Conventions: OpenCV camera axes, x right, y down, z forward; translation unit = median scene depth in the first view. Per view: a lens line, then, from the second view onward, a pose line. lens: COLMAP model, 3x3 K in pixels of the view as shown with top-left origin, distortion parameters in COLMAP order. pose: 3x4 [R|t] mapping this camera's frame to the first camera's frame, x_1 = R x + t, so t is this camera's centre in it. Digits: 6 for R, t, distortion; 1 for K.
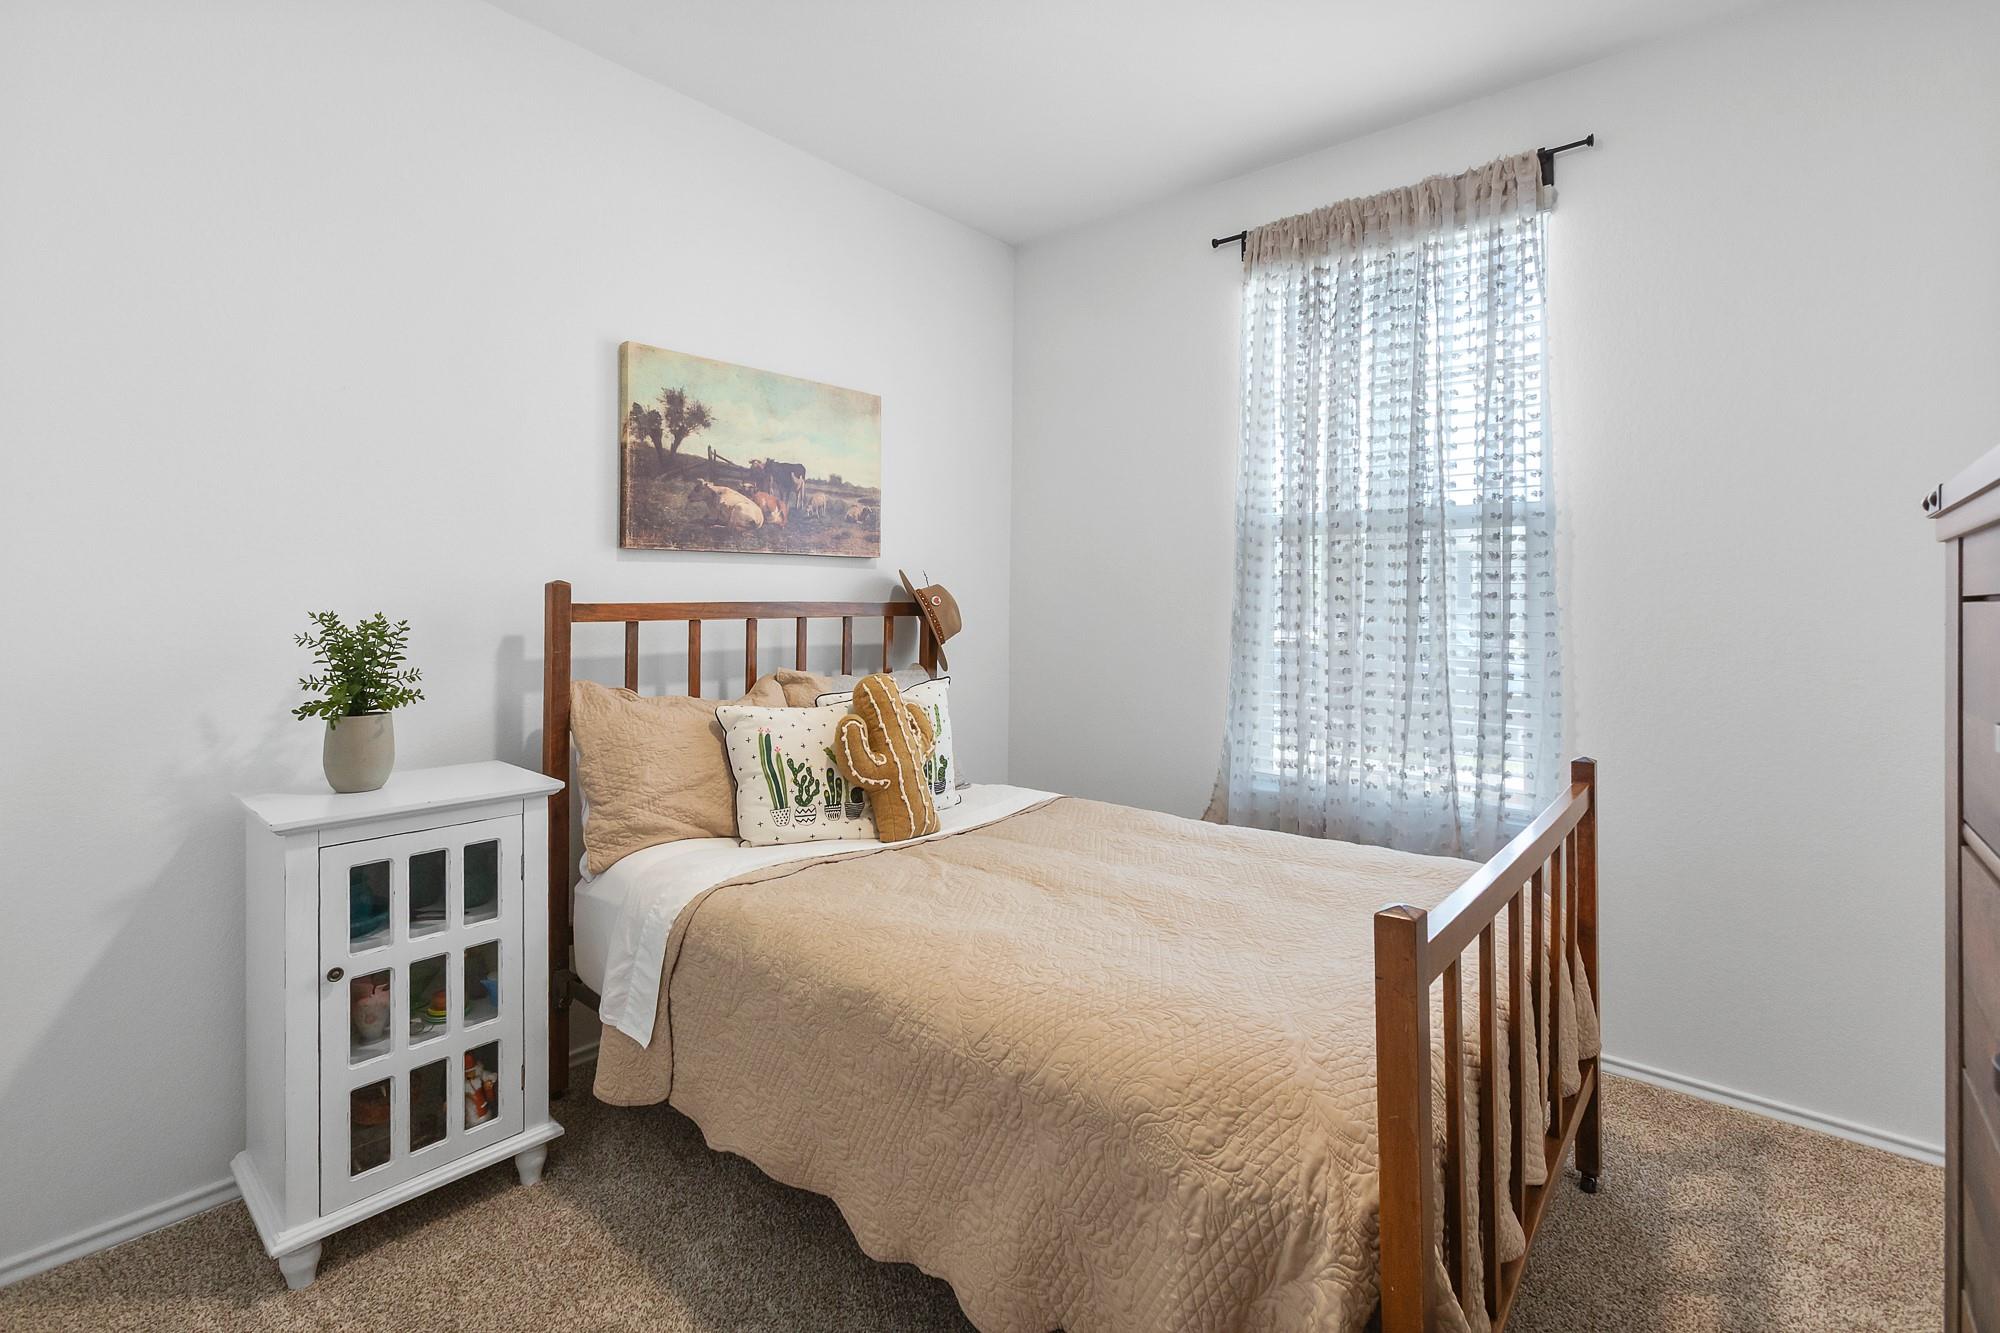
lens RADIAL K [[930.3, 0, 875.8], [0, 930.3, 611.6], [0, 0, 1]] dist [-0.012939, 0.003336]
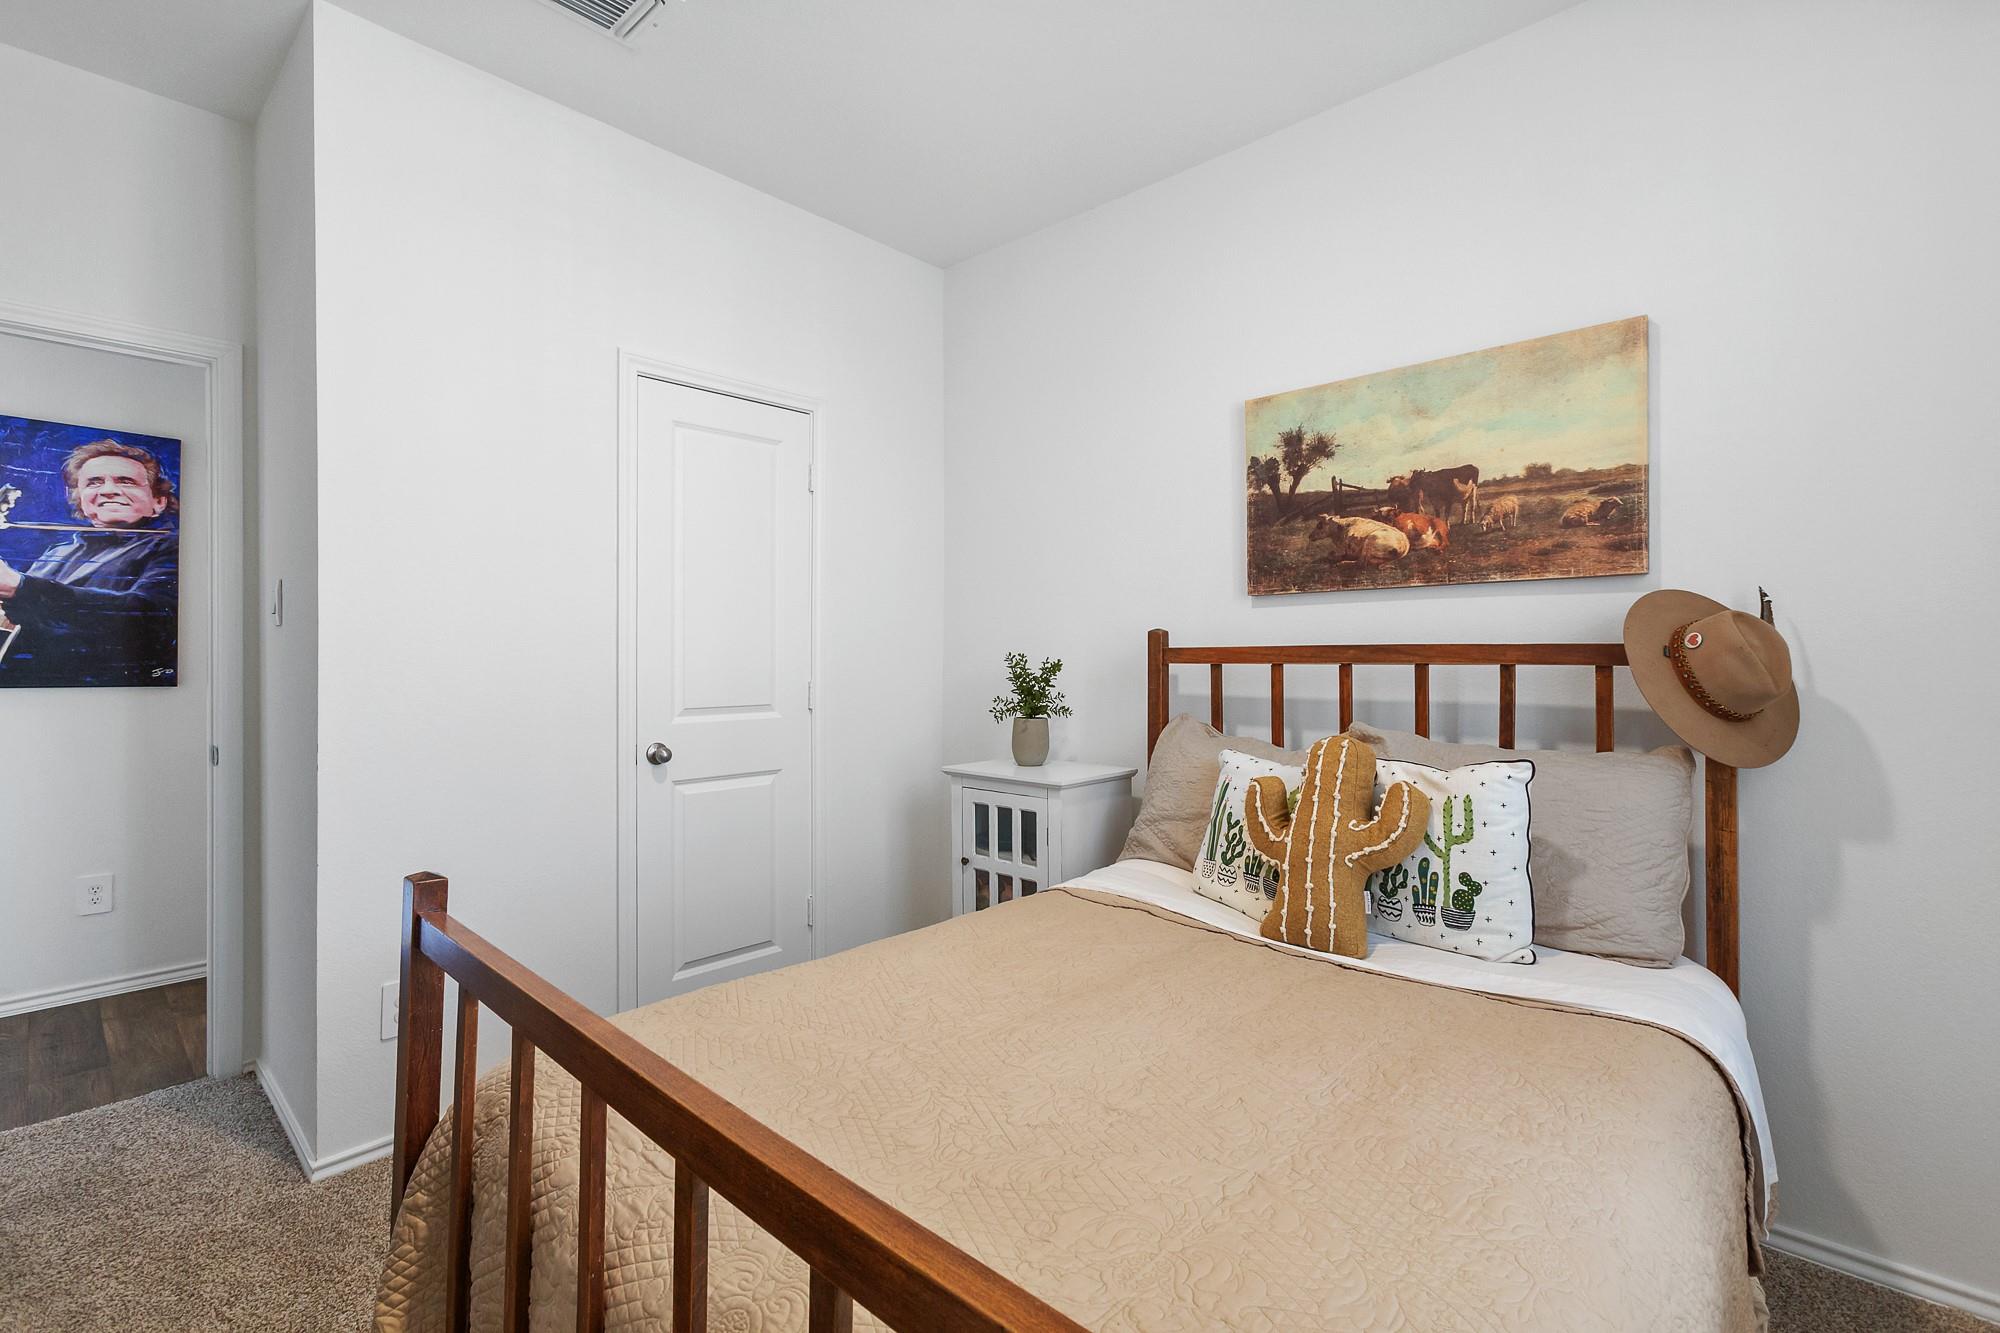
lens RADIAL K [[930.3, 0, 1000.8], [0, 930.3, 645.0], [0, 0, 1]] dist [-0.012939, 0.003336]
pose [[0.012416, -0.001214, -0.999922, 0.737705], [-0.001720, 0.999998, -0.001235, -0.009169], [0.999921, 0.001736, 0.012414, 0.656544]]
